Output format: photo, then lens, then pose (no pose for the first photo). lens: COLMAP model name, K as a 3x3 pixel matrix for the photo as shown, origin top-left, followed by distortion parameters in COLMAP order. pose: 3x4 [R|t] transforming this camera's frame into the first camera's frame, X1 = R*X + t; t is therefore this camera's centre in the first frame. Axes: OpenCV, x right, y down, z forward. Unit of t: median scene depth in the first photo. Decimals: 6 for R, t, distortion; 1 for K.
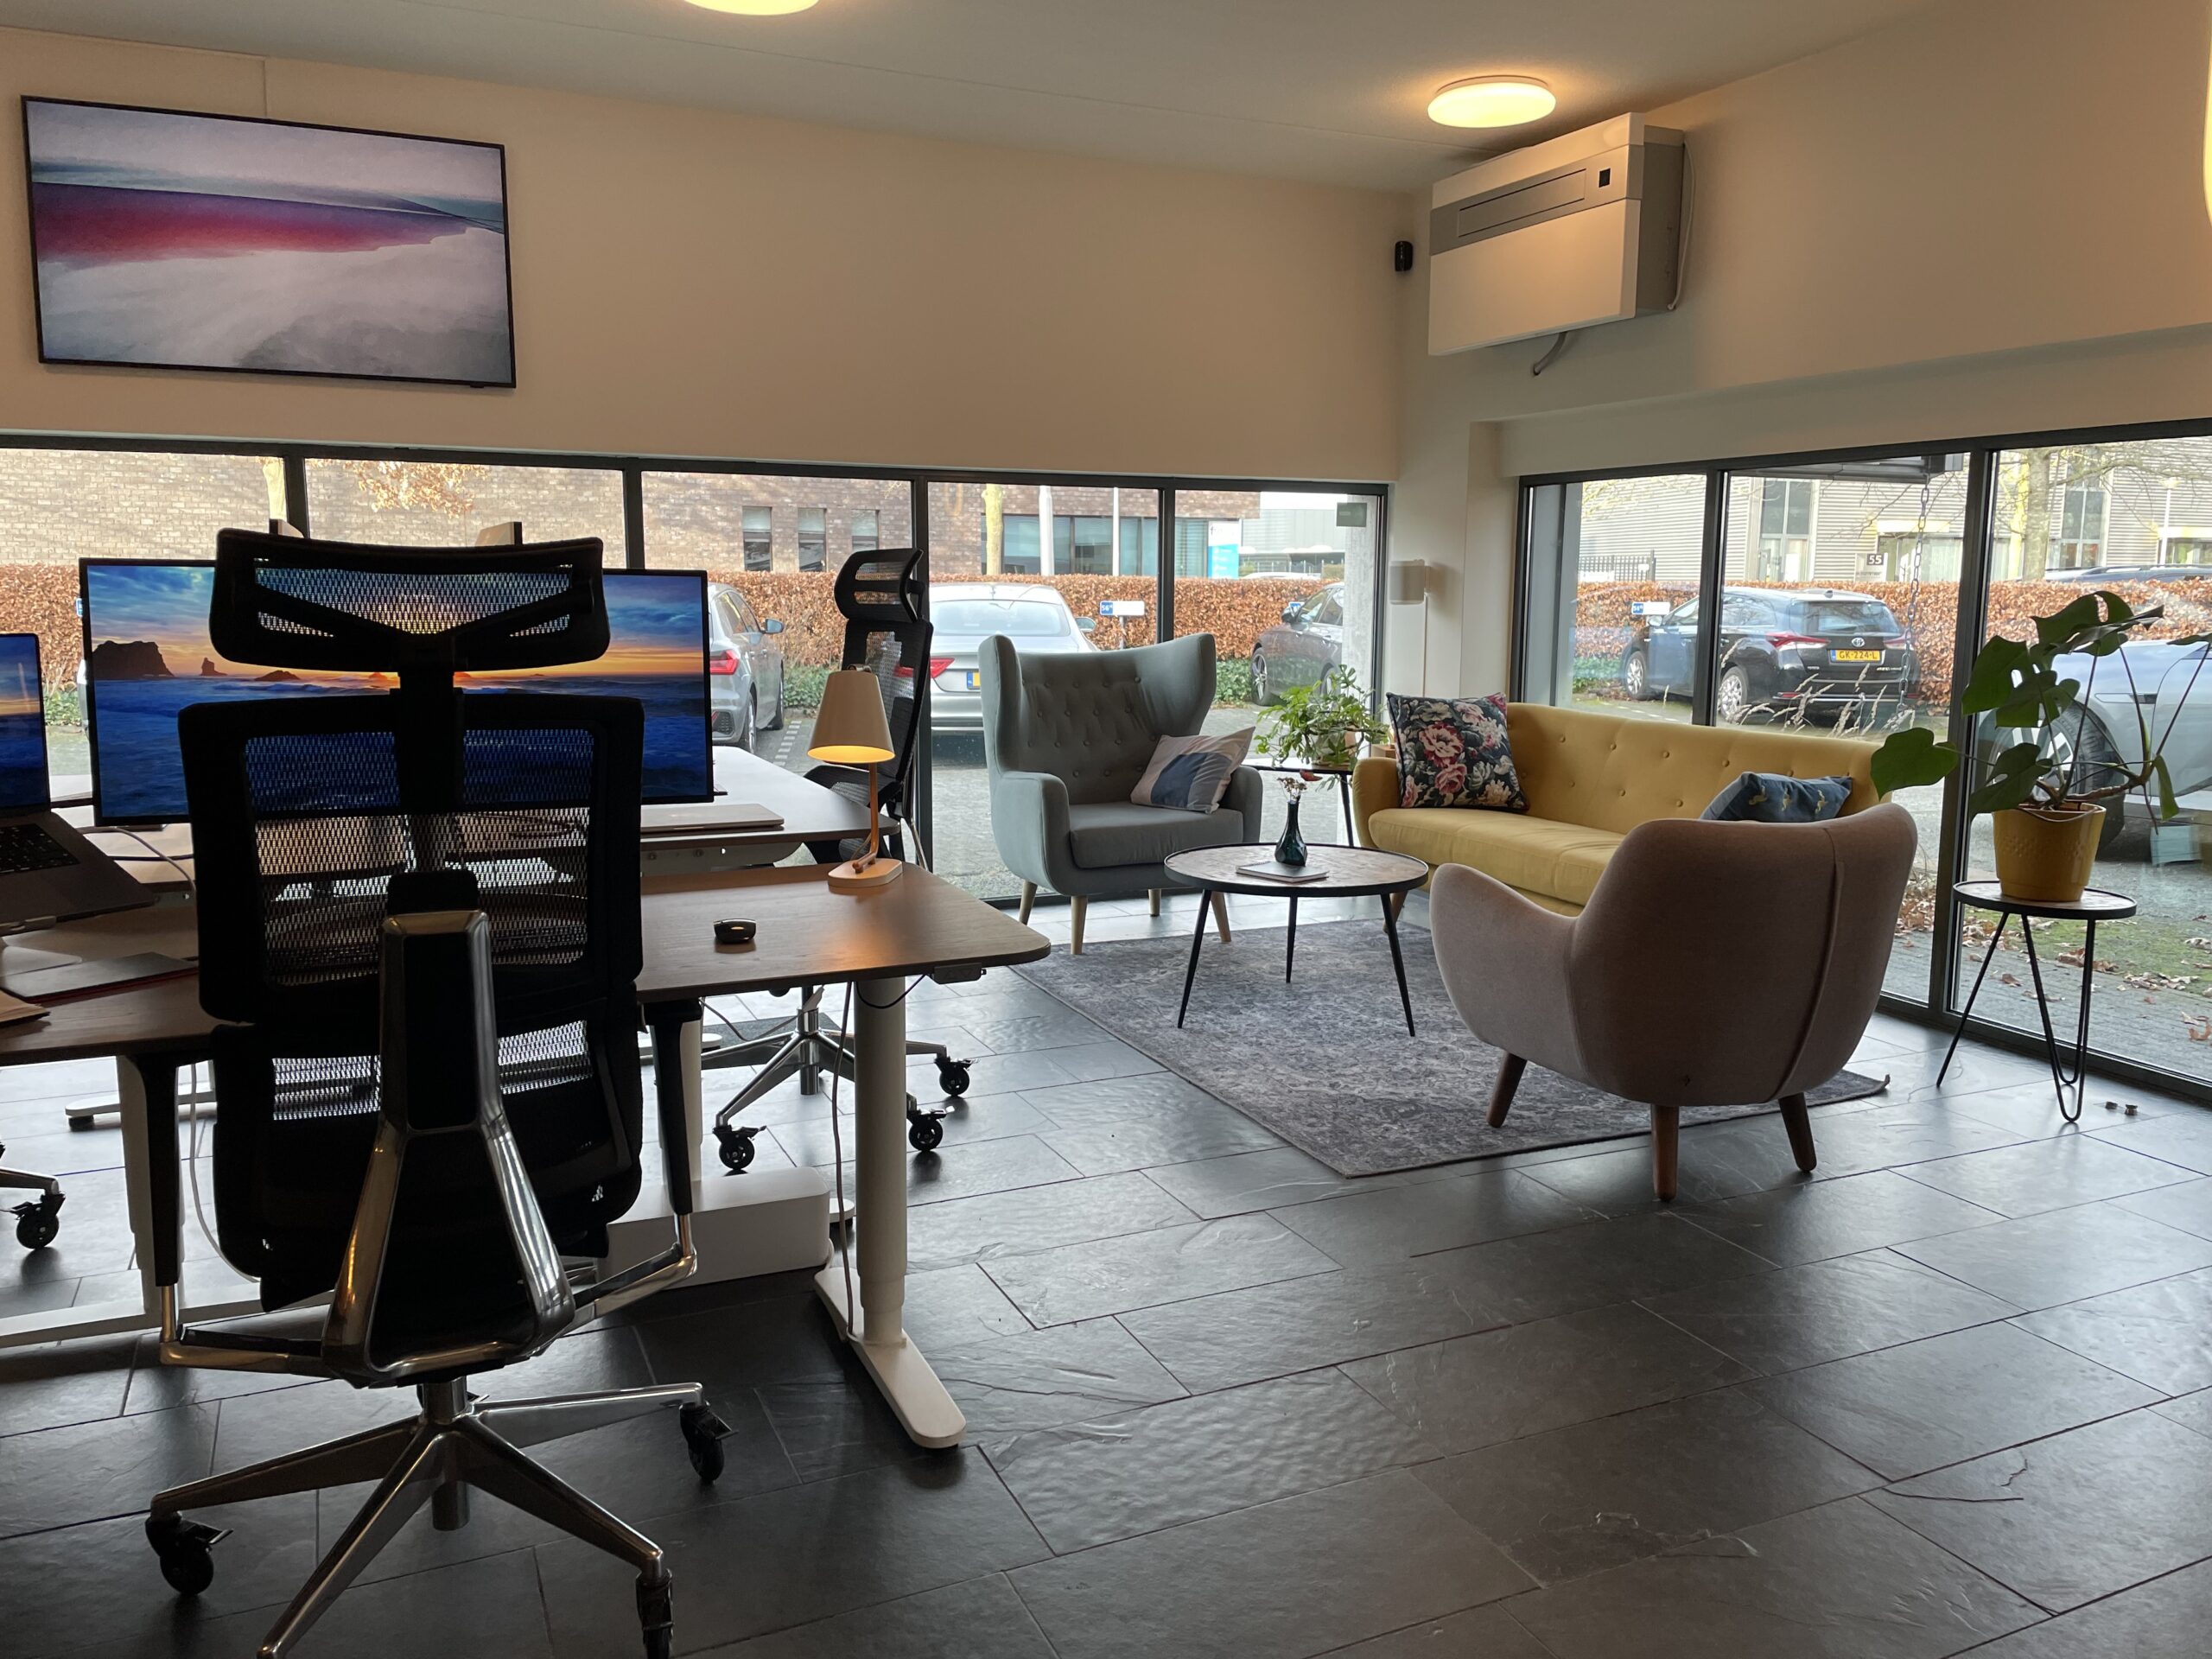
lens RADIAL K [[1660.3, 0, 1120.0], [0, 1660.3, 805.3], [0, 0, 1]] dist [0.114690, -0.148284]
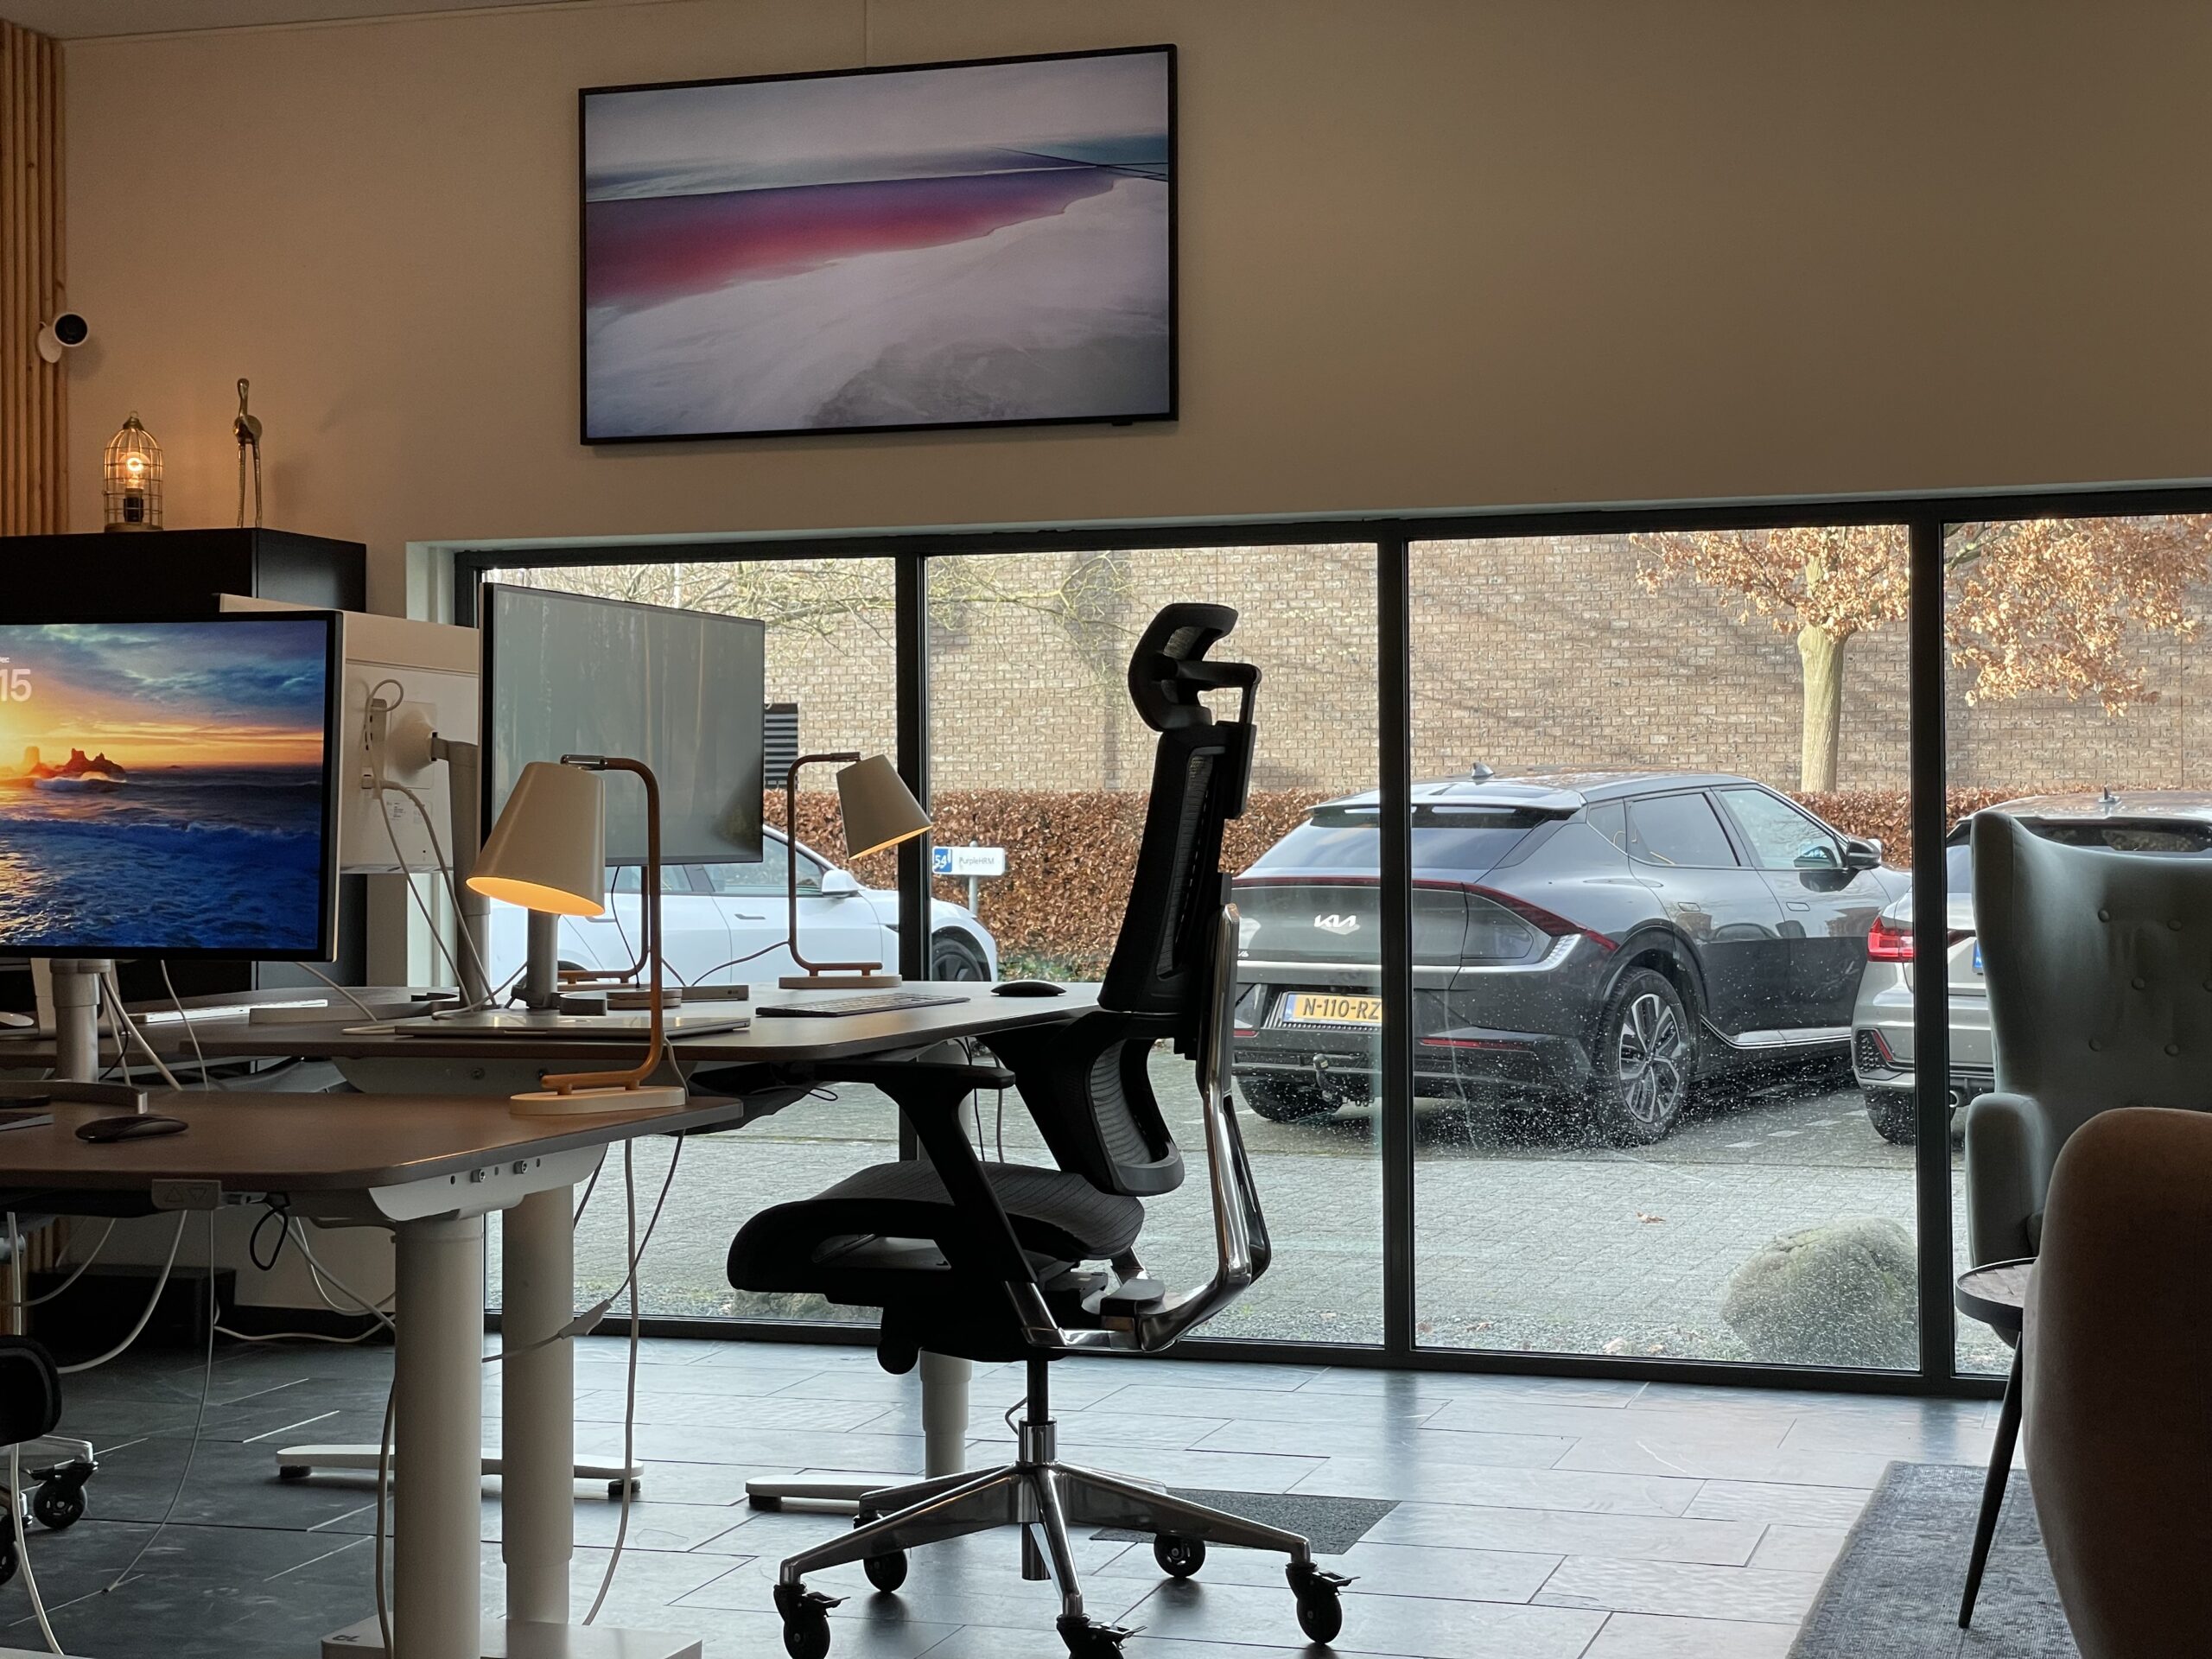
lens RADIAL K [[3298.4, 0, 1104.1], [0, 3298.4, 790.0], [0, 0, 1]] dist [0.140781, -0.136955]
pose [[0.737717, -0.018844, -0.674847, 0.443056], [-0.082856, 0.989526, -0.118206, 0.031189], [0.670007, 0.143118, 0.728429, 0.128352]]
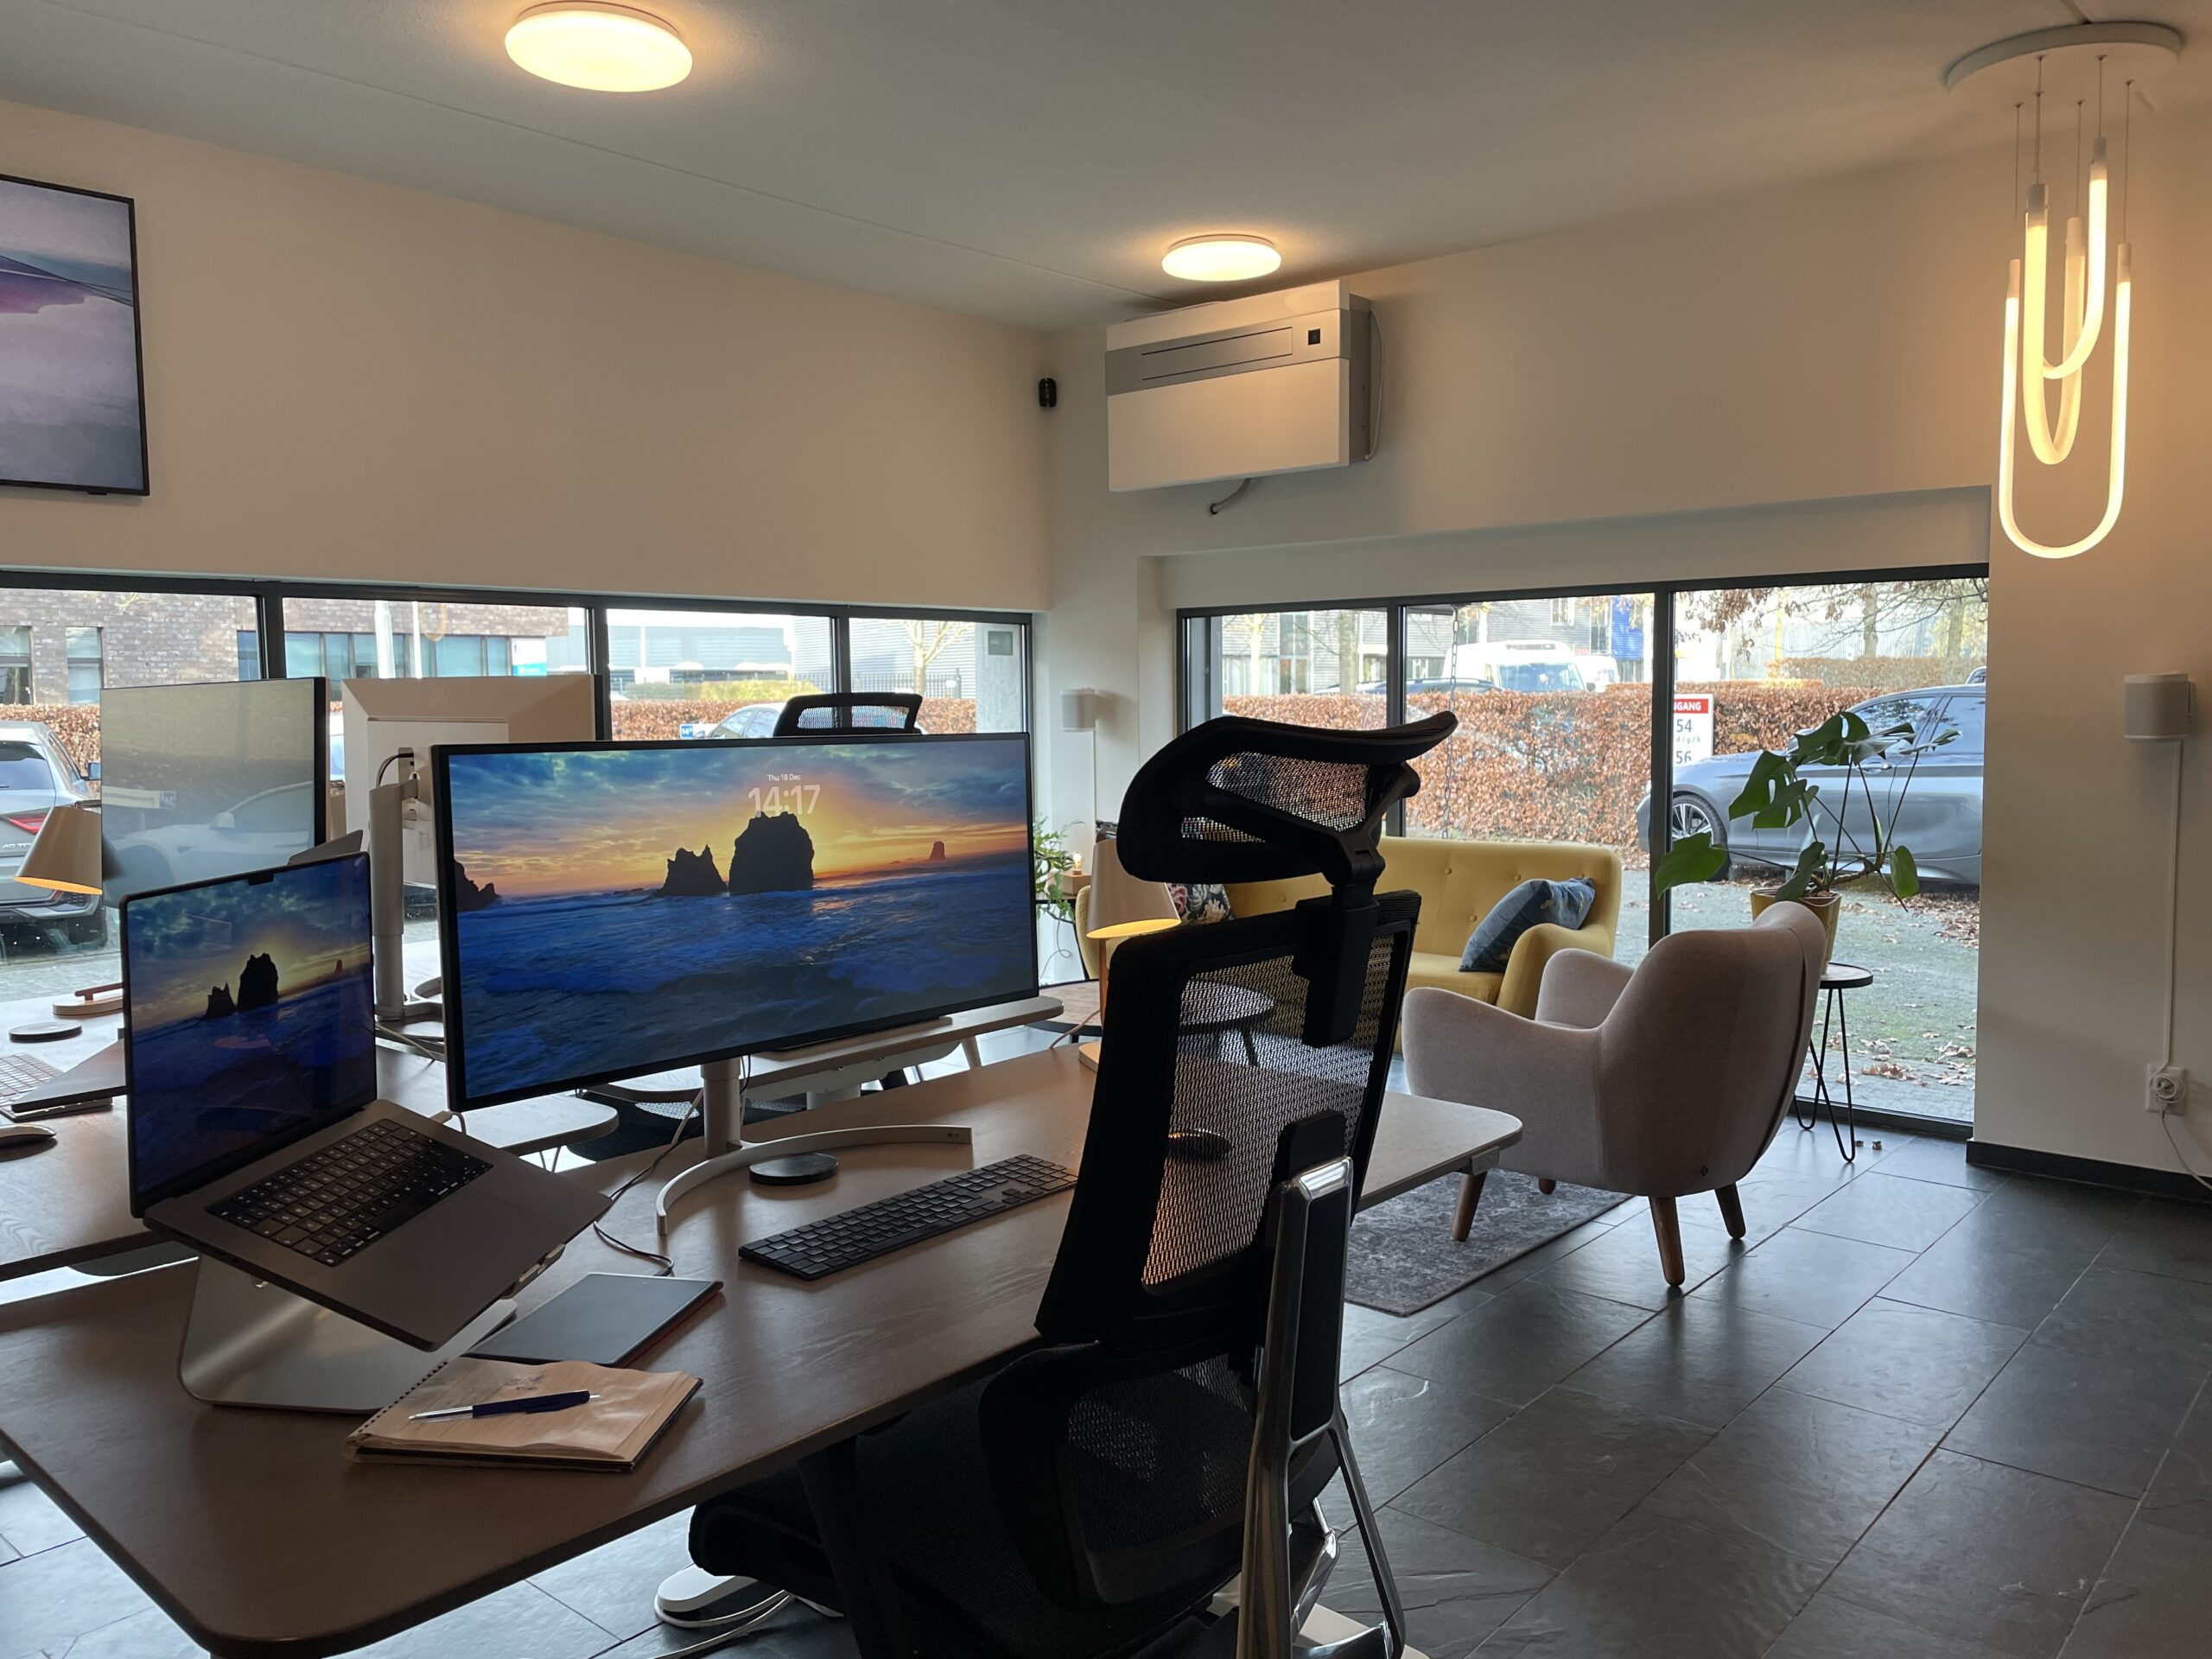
lens RADIAL K [[1661.6, 0, 1106.0], [0, 1661.6, 829.5], [0, 0, 1]] dist [0.116410, -0.163811]
pose [[0.910255, -0.051131, 0.410878, -0.291087], [0.073342, 0.996565, -0.038467, -0.027180], [-0.407500, 0.065149, 0.910878, 0.101460]]
